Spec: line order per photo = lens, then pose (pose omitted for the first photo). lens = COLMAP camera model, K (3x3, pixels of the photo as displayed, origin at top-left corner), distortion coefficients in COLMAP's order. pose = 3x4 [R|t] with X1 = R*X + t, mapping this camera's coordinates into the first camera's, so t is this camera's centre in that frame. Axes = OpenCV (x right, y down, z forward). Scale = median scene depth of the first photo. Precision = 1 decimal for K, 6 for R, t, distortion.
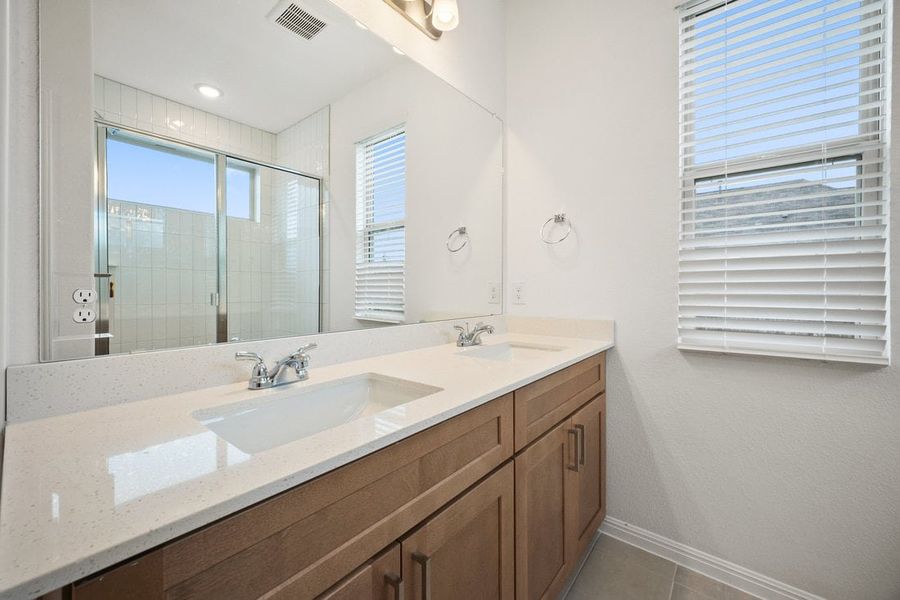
lens RADIAL K [[362.4, 0, 443.8], [0, 362.4, 289.3], [0, 0, 1]] dist [-0.004664, 0.000160]
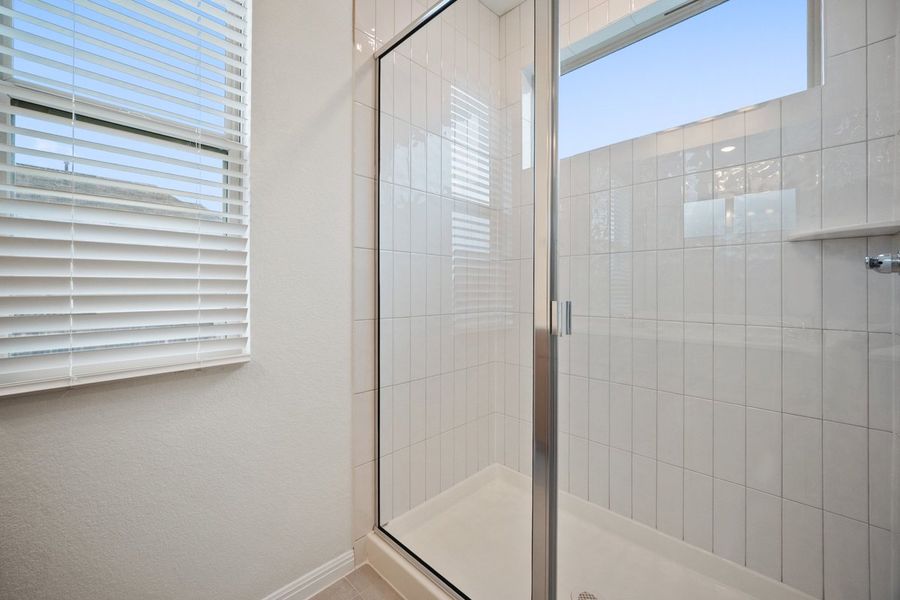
lens RADIAL K [[362.4, 0, 451.5], [0, 362.4, 292.6], [0, 0, 1]] dist [-0.004664, 0.000160]
pose [[0.067976, -0.003900, 0.997679, 0.170431], [0.002267, 0.999990, 0.003755, 0.008011], [-0.997684, 0.002006, 0.067985, 0.253083]]
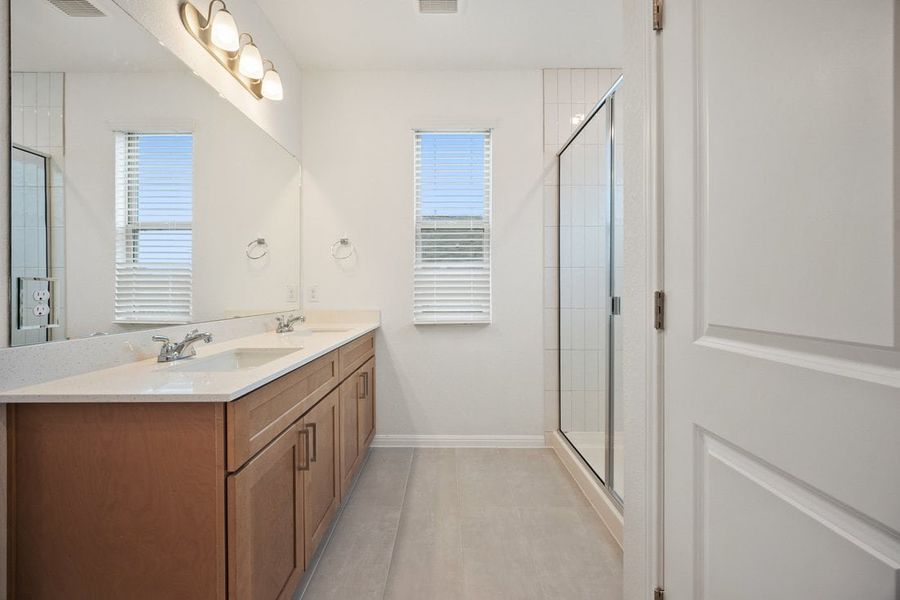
lens RADIAL K [[362.4, 0, 449.6], [0, 362.4, 294.2], [0, 0, 1]] dist [-0.004664, 0.000160]
pose [[0.769339, -0.007100, 0.638801, -0.337703], [0.002131, 0.999961, 0.008548, 0.003320], [-0.638837, -0.005215, 0.769324, -0.459835]]
